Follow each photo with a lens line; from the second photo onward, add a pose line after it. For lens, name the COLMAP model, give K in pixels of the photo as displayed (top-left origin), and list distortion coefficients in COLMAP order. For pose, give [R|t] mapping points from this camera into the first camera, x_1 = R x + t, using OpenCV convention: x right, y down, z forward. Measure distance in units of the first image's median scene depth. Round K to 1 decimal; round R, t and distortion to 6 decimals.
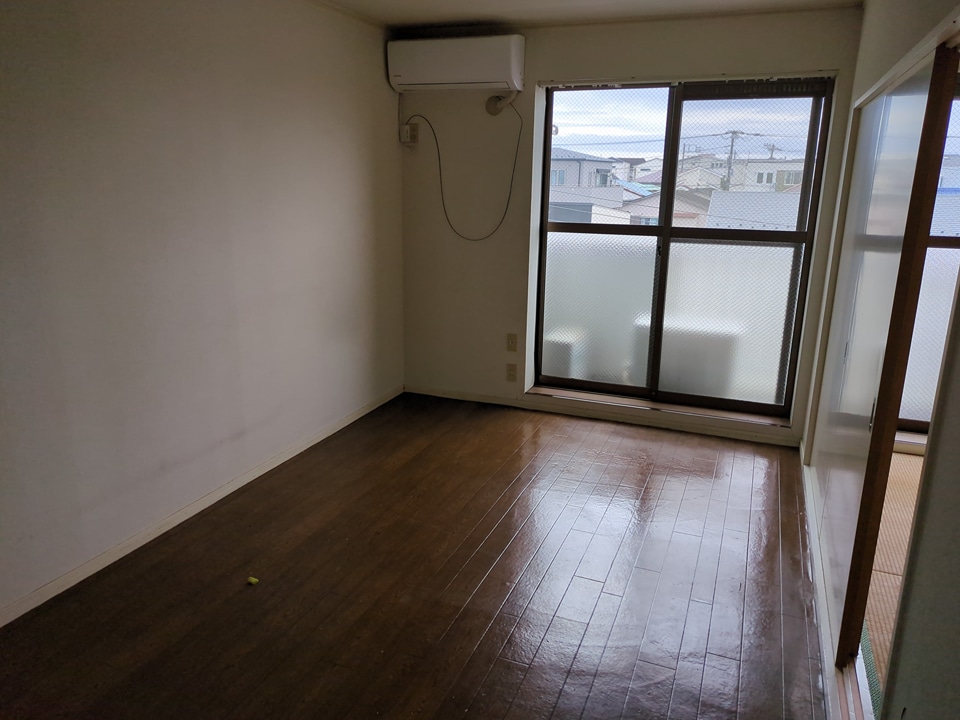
lens RADIAL K [[715.7, 0, 474.2], [0, 715.7, 352.3], [0, 0, 1]] dist [0.041968, -0.025416]
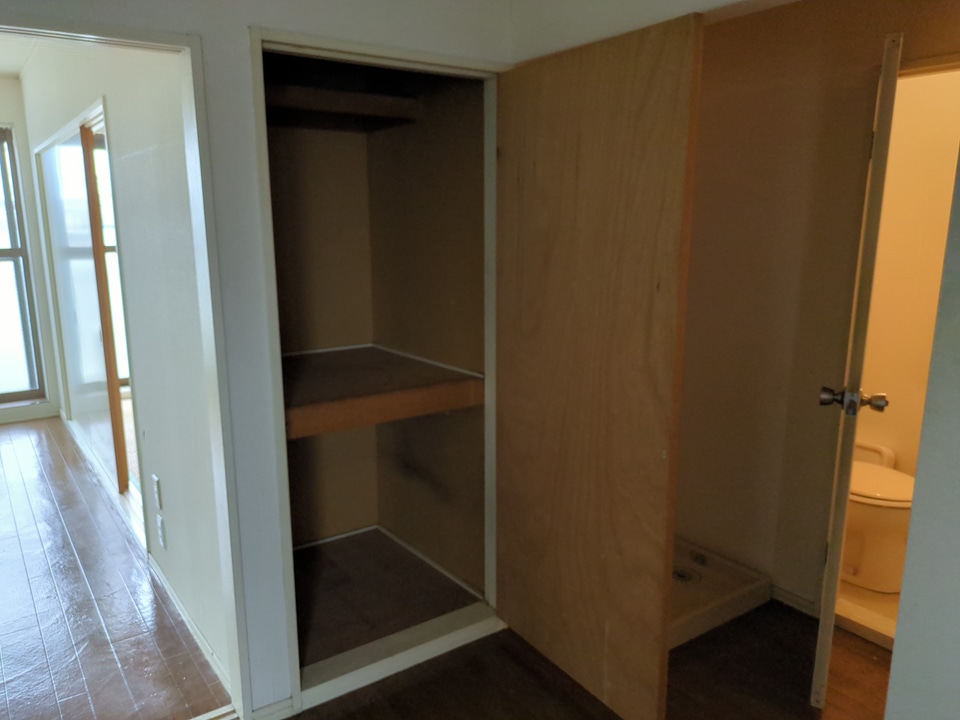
lens RADIAL K [[715.7, 0, 472.9], [0, 715.7, 364.3], [0, 0, 1]] dist [0.041968, -0.025416]
pose [[0.535483, -0.180404, 0.825053, -0.211174], [0.218011, 0.973336, 0.071332, 0.119908], [-0.815922, 0.141673, 0.560535, -0.348504]]
